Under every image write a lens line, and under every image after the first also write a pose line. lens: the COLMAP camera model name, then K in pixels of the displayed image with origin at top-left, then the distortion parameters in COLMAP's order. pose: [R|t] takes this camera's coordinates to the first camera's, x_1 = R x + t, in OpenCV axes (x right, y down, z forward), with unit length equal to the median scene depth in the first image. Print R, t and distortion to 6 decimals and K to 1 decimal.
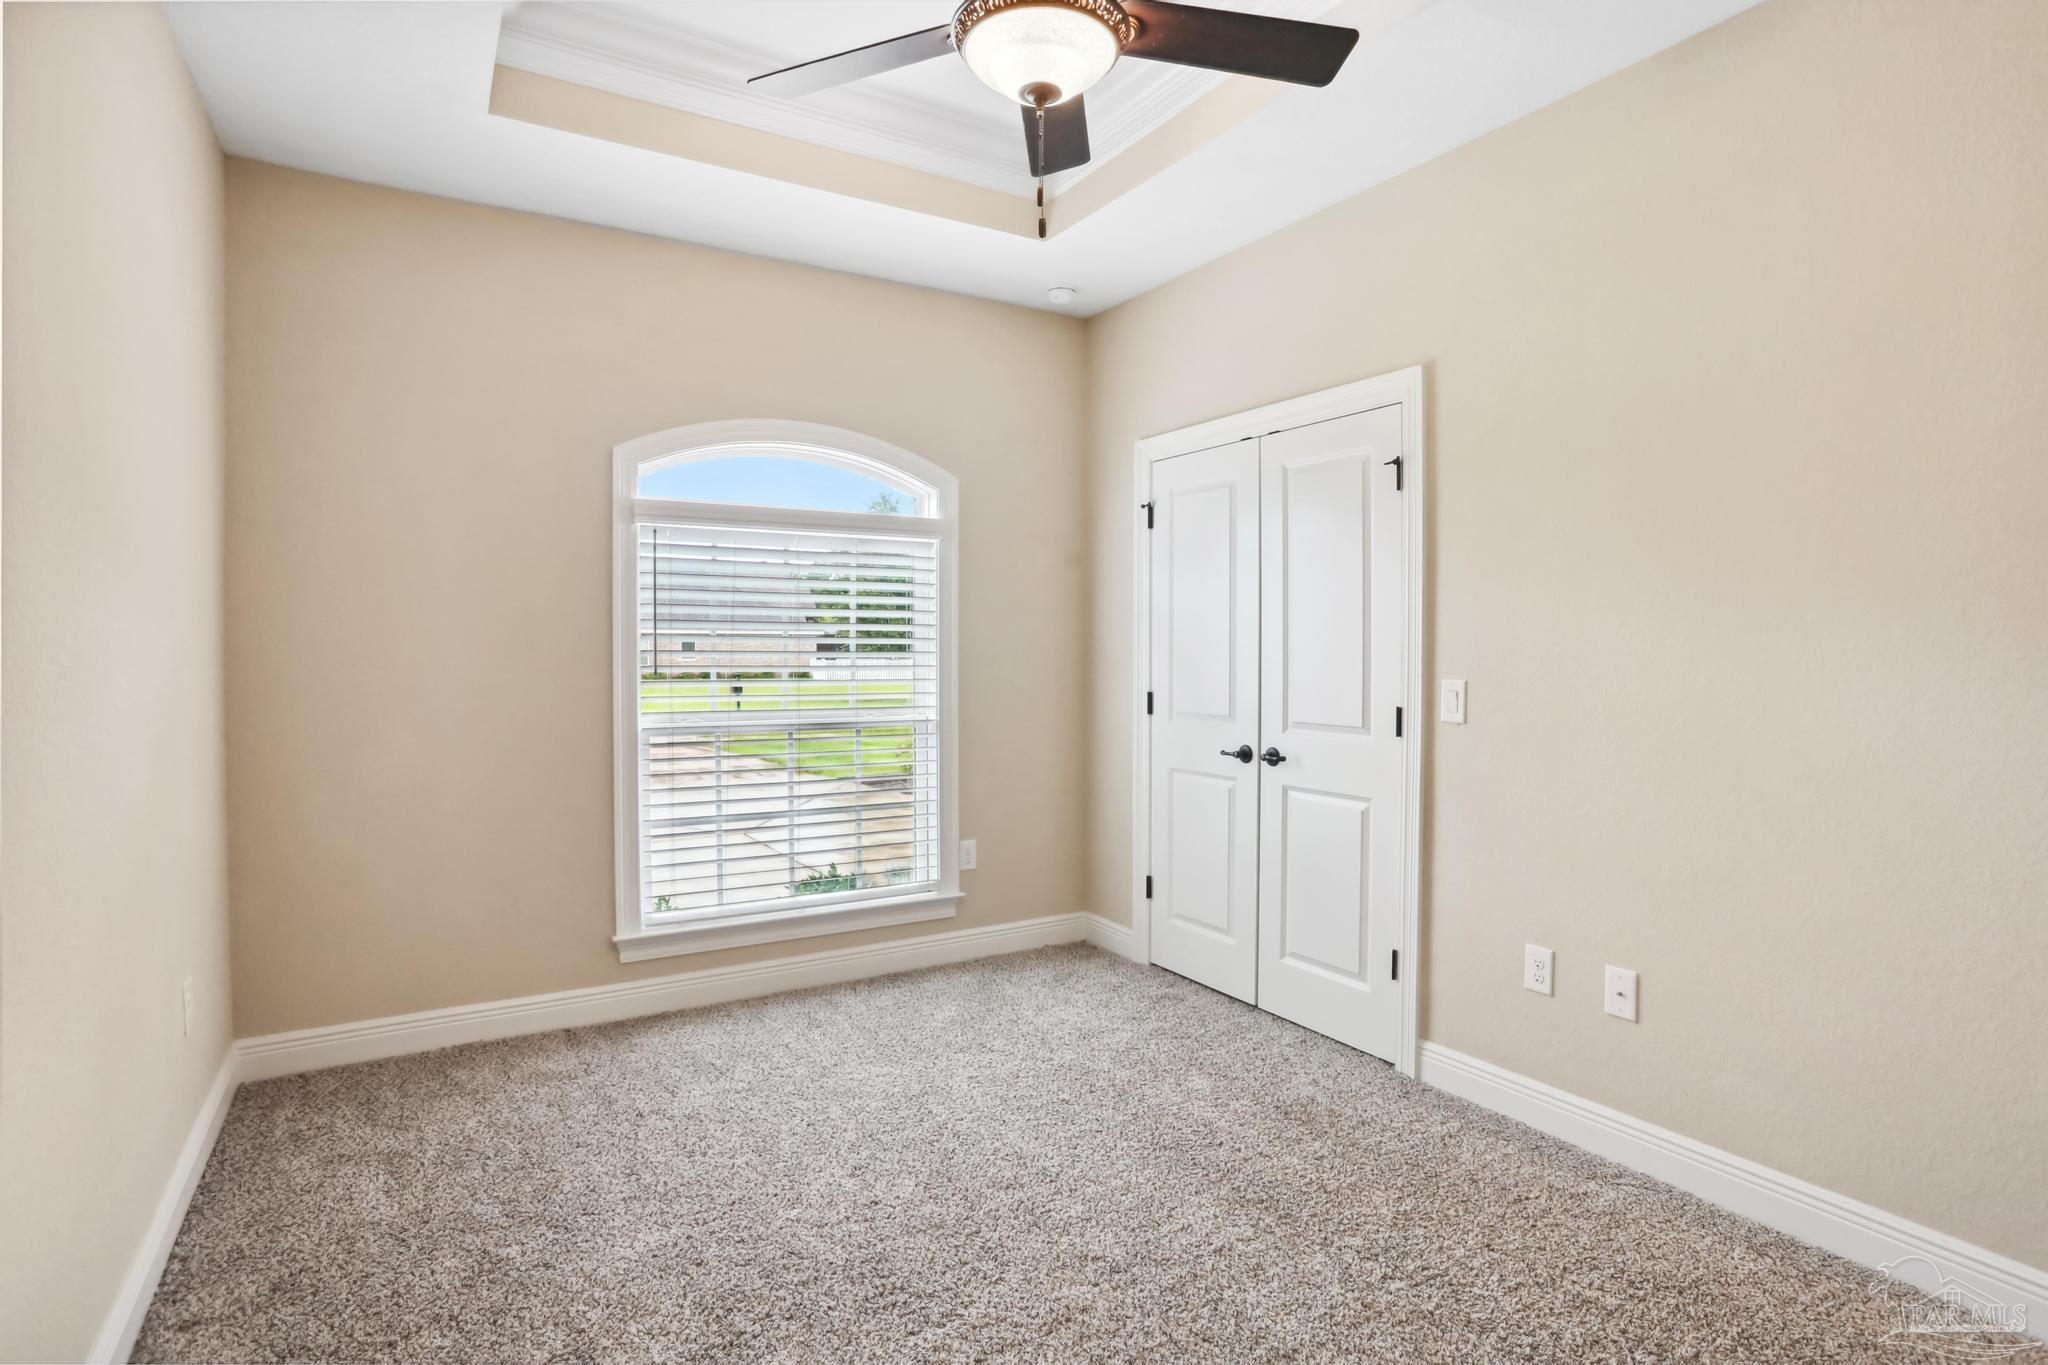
lens RADIAL K [[1036.0, 0, 1038.9], [0, 1036.0, 671.7], [0, 0, 1]] dist [-0.071283, 0.035156]
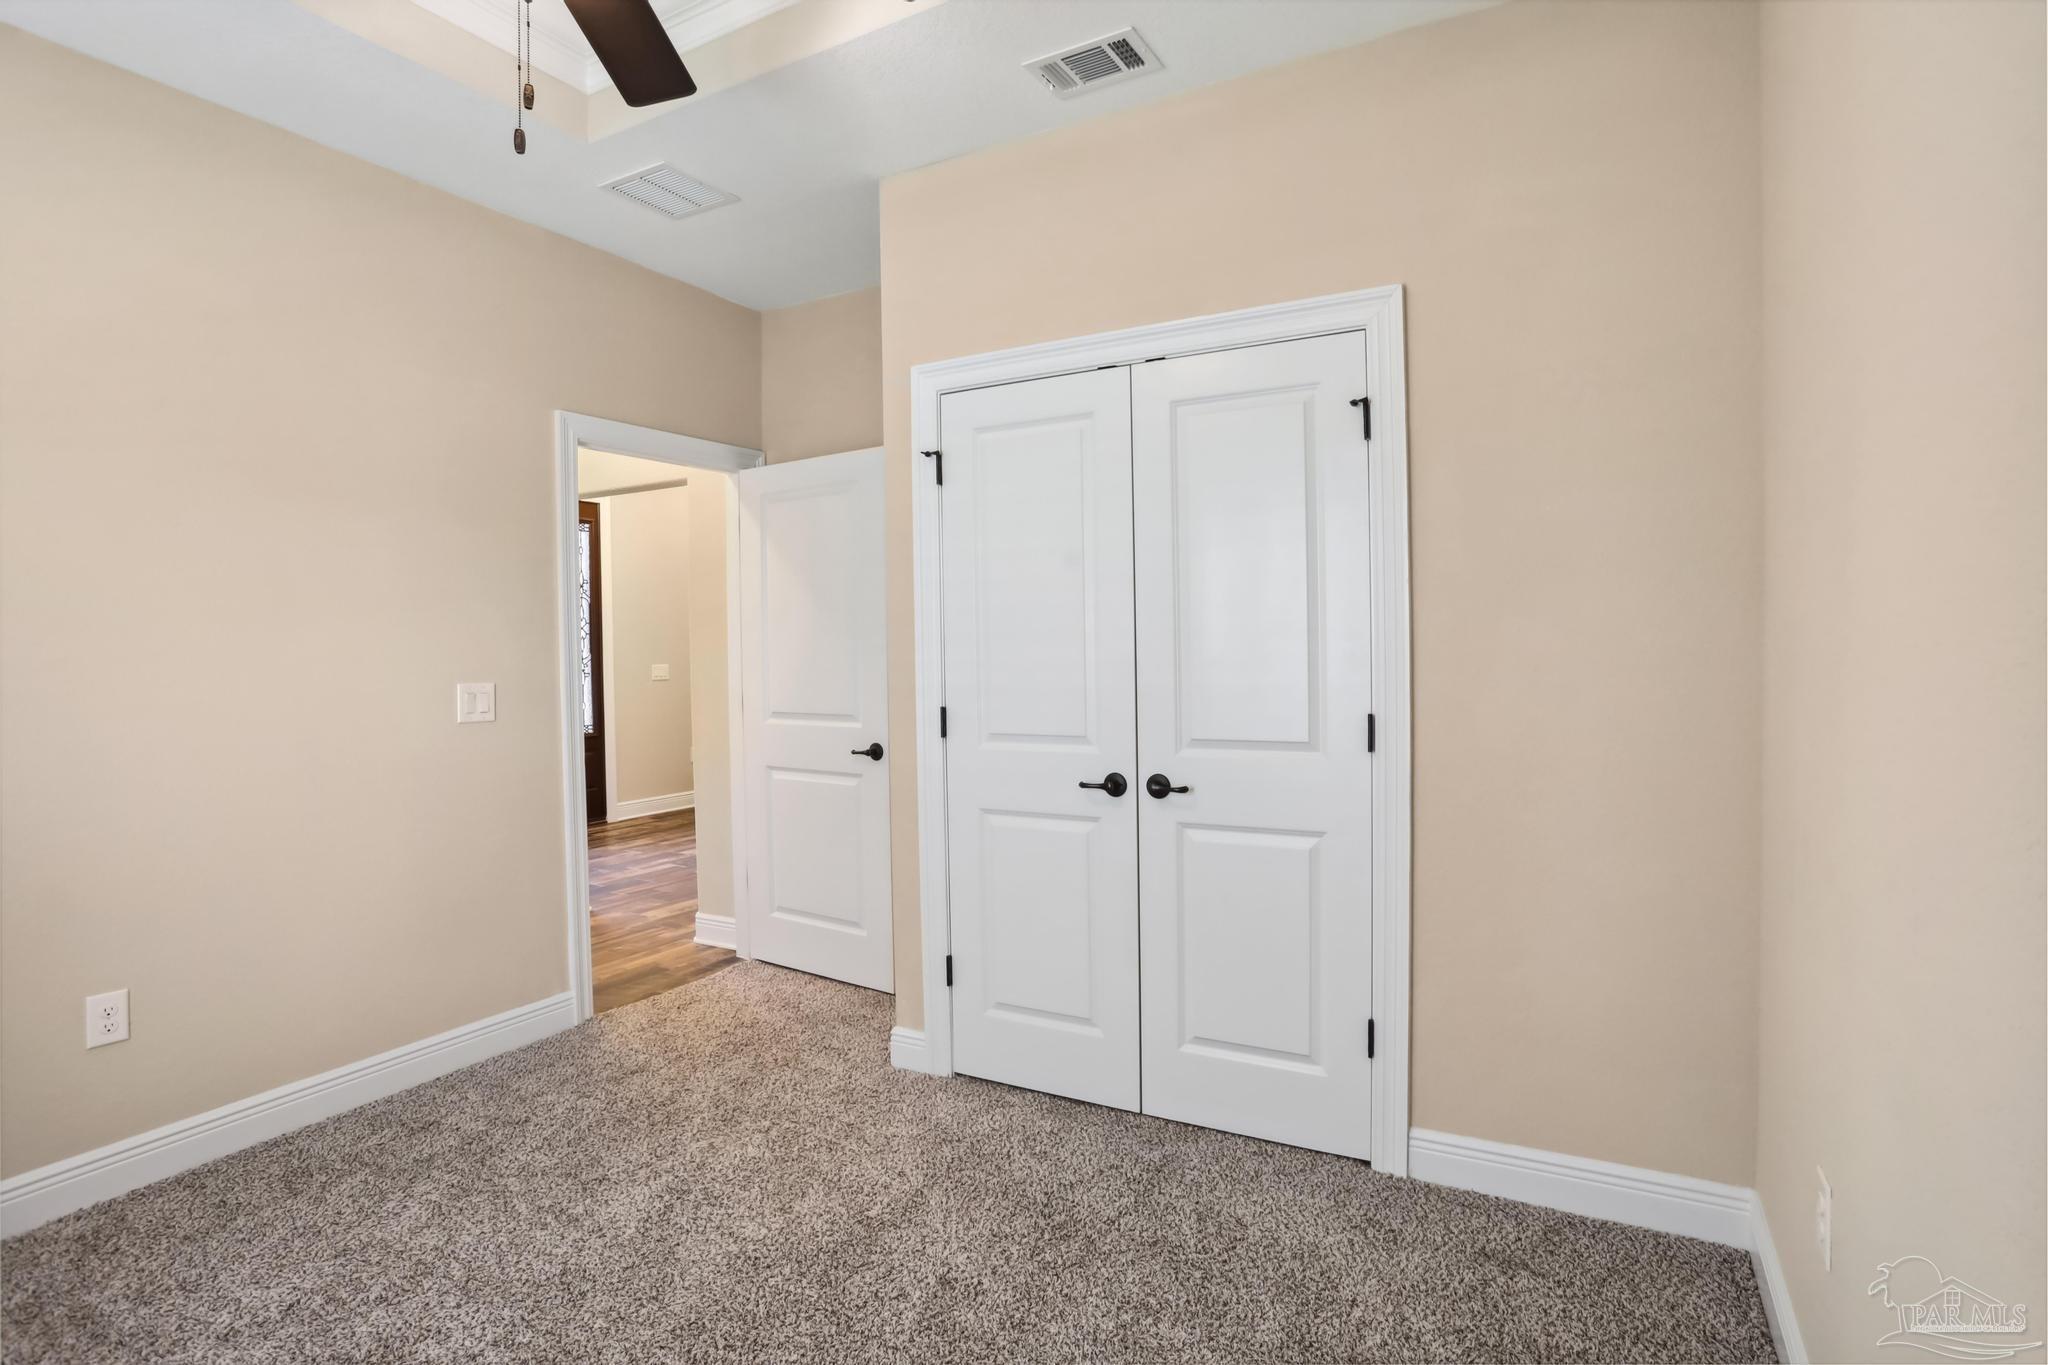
lens RADIAL K [[1036.0, 0, 1038.9], [0, 1036.0, 671.7], [0, 0, 1]] dist [-0.071283, 0.035156]
pose [[0.866471, -0.022647, 0.498713, -0.245286], [0.023590, 0.999712, 0.004412, -0.008474], [-0.498670, 0.007942, 0.866756, 0.405226]]
